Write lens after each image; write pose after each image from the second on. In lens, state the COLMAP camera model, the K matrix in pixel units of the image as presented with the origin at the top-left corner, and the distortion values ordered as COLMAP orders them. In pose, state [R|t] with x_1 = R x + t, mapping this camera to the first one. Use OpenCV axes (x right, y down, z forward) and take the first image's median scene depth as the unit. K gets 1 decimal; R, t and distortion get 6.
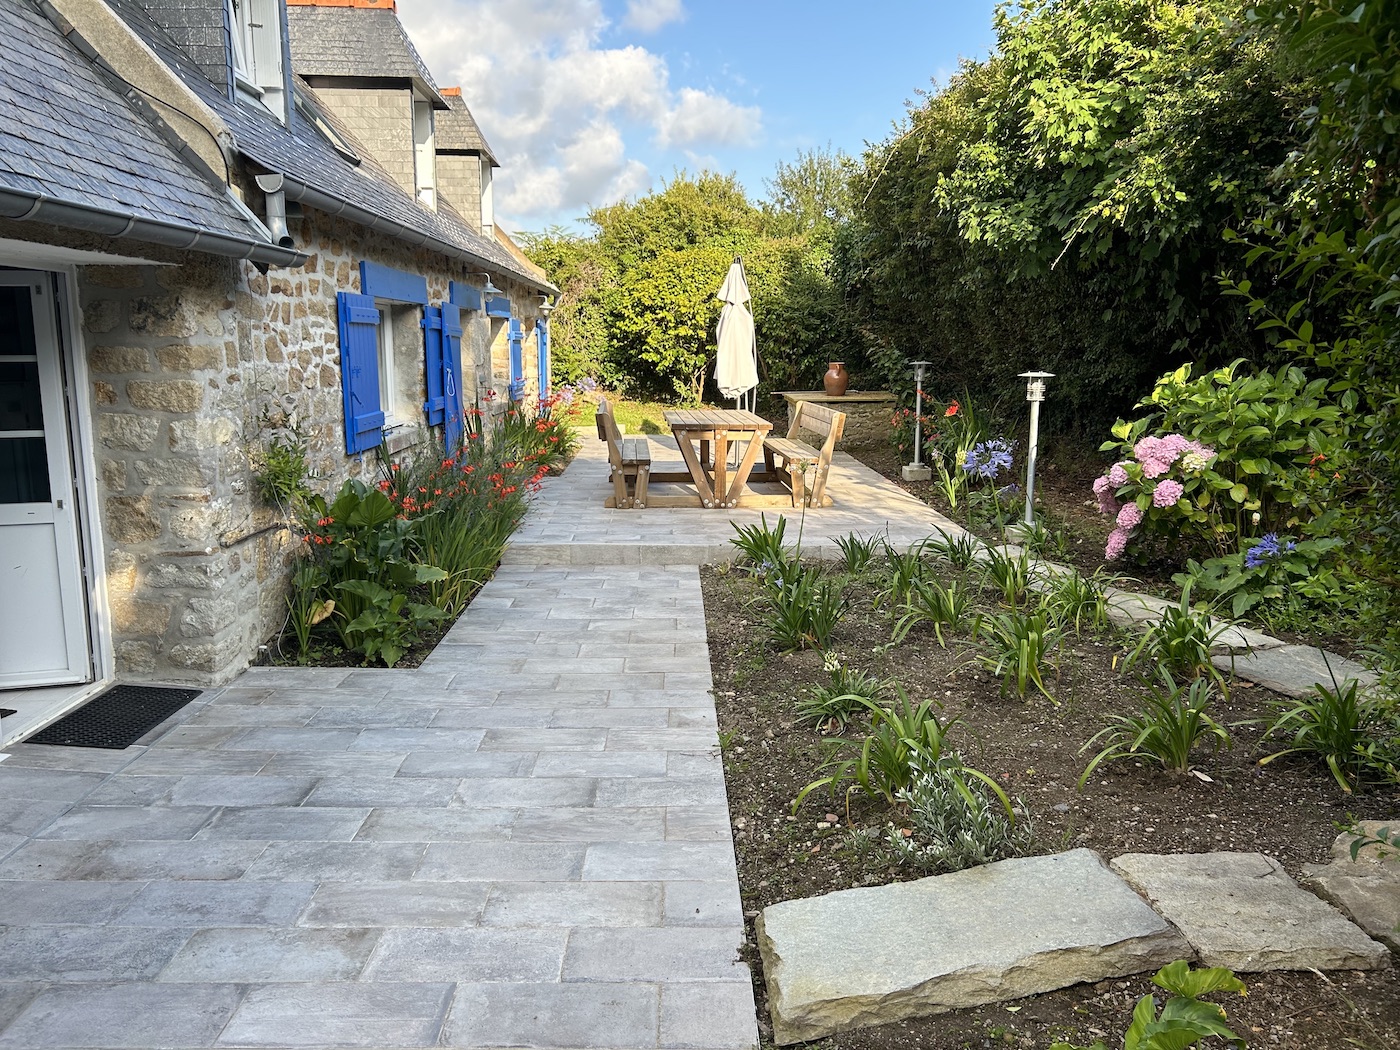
lens RADIAL K [[1049.2, 0, 700.0], [0, 1049.2, 525.0], [0, 0, 1]] dist [-0.001273, -0.002908]
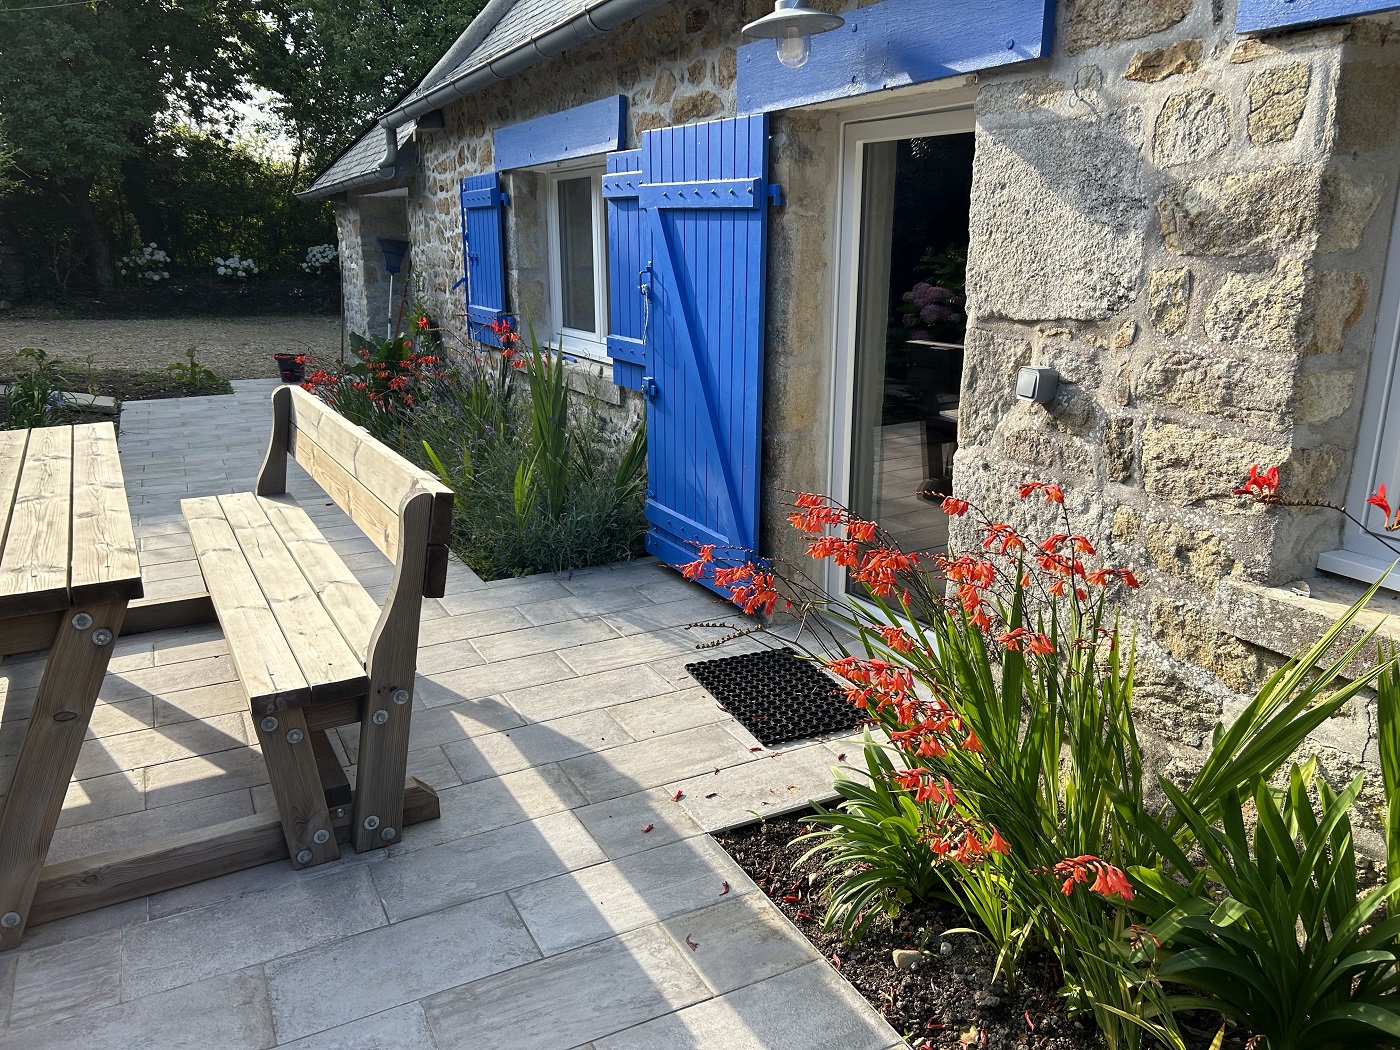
lens RADIAL K [[1048.2, 0, 691.5], [0, 1048.2, 526.6], [0, 0, 1]] dist [0.069897, -0.086603]
pose [[-0.908285, 0.107080, -0.404416, -0.105288], [-0.075628, 0.908734, 0.410467, -0.419246], [0.411459, 0.403406, -0.817291, 2.456649]]
